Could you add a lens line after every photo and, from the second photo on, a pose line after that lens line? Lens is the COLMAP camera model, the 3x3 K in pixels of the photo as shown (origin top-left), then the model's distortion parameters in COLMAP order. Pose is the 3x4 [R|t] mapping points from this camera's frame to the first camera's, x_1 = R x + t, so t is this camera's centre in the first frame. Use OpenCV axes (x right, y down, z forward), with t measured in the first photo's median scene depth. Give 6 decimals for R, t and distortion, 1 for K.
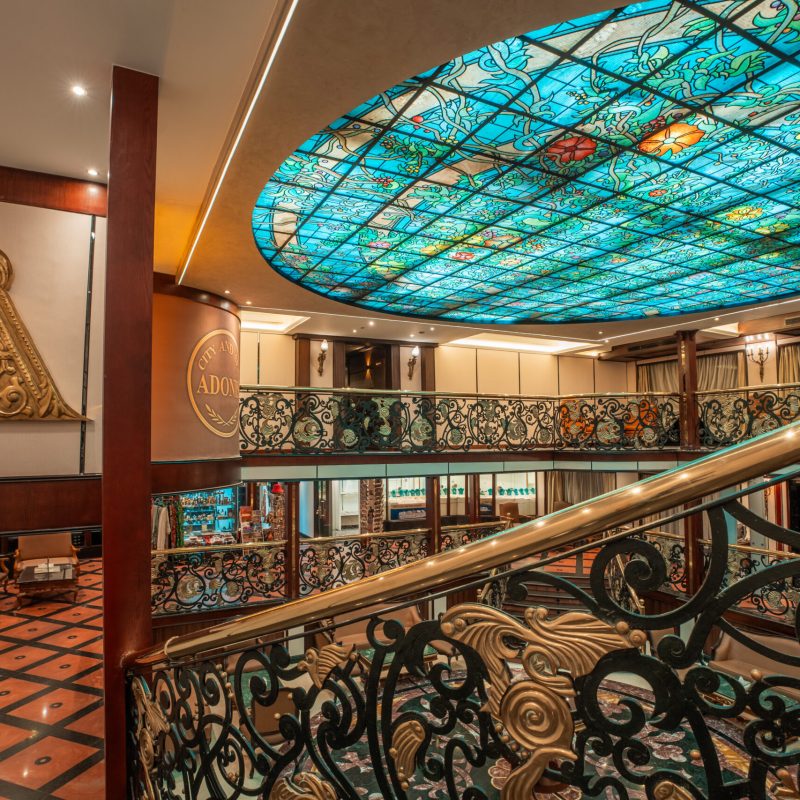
lens RADIAL K [[558.7, 0, 386.2], [0, 558.7, 402.1], [0, 0, 1]] dist [-0.085967, 0.043727]
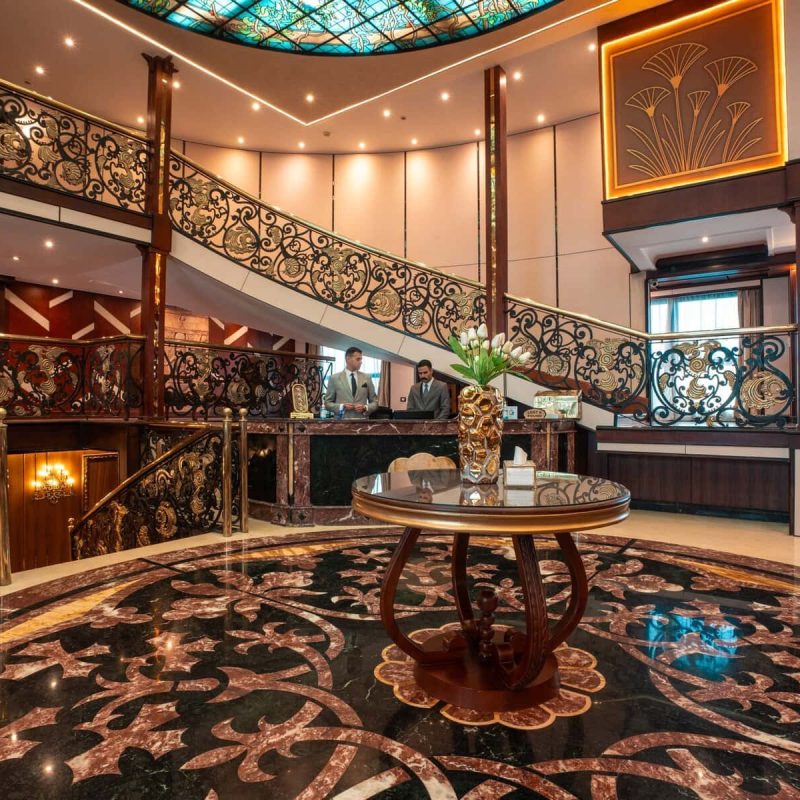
lens RADIAL K [[556.5, 0, 391.4], [0, 556.5, 403.3], [0, 0, 1]] dist [-0.080003, 0.031179]
pose [[-0.882057, 0.004511, -0.471122, 0.505723], [0.037907, 0.997392, -0.061421, 0.476884], [0.469616, -0.072035, -0.879927, 1.251084]]
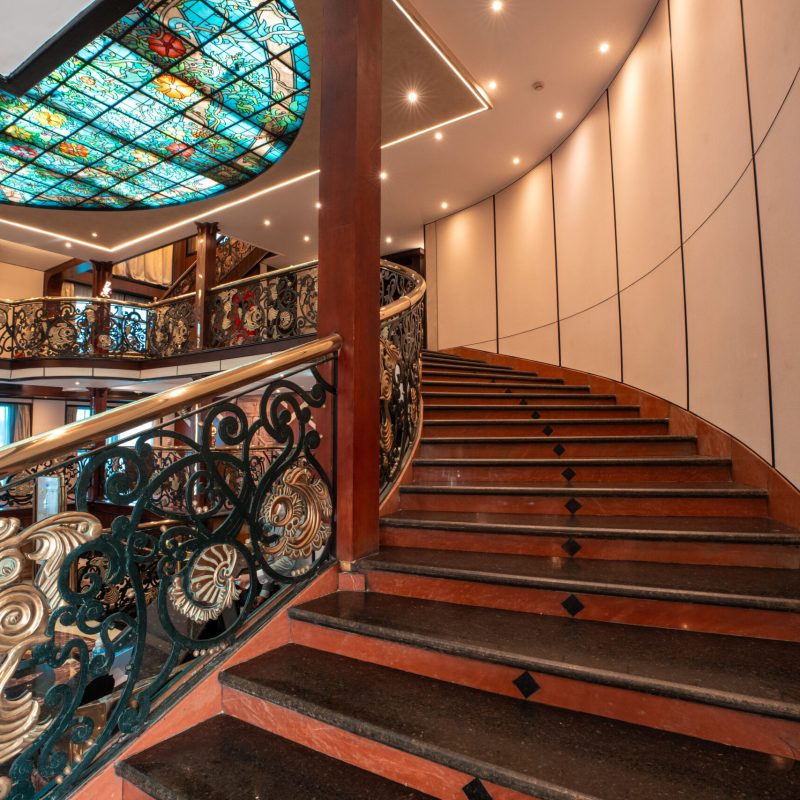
lens RADIAL K [[547.0, 0, 402.9], [0, 547.0, 402.0], [0, 0, 1]] dist [-0.083452, 0.037595]
pose [[-0.510950, 0.066028, 0.857071, -0.549700], [-0.046276, 0.993487, -0.104125, 0.286477], [-0.858364, -0.092864, -0.504566, 0.563511]]
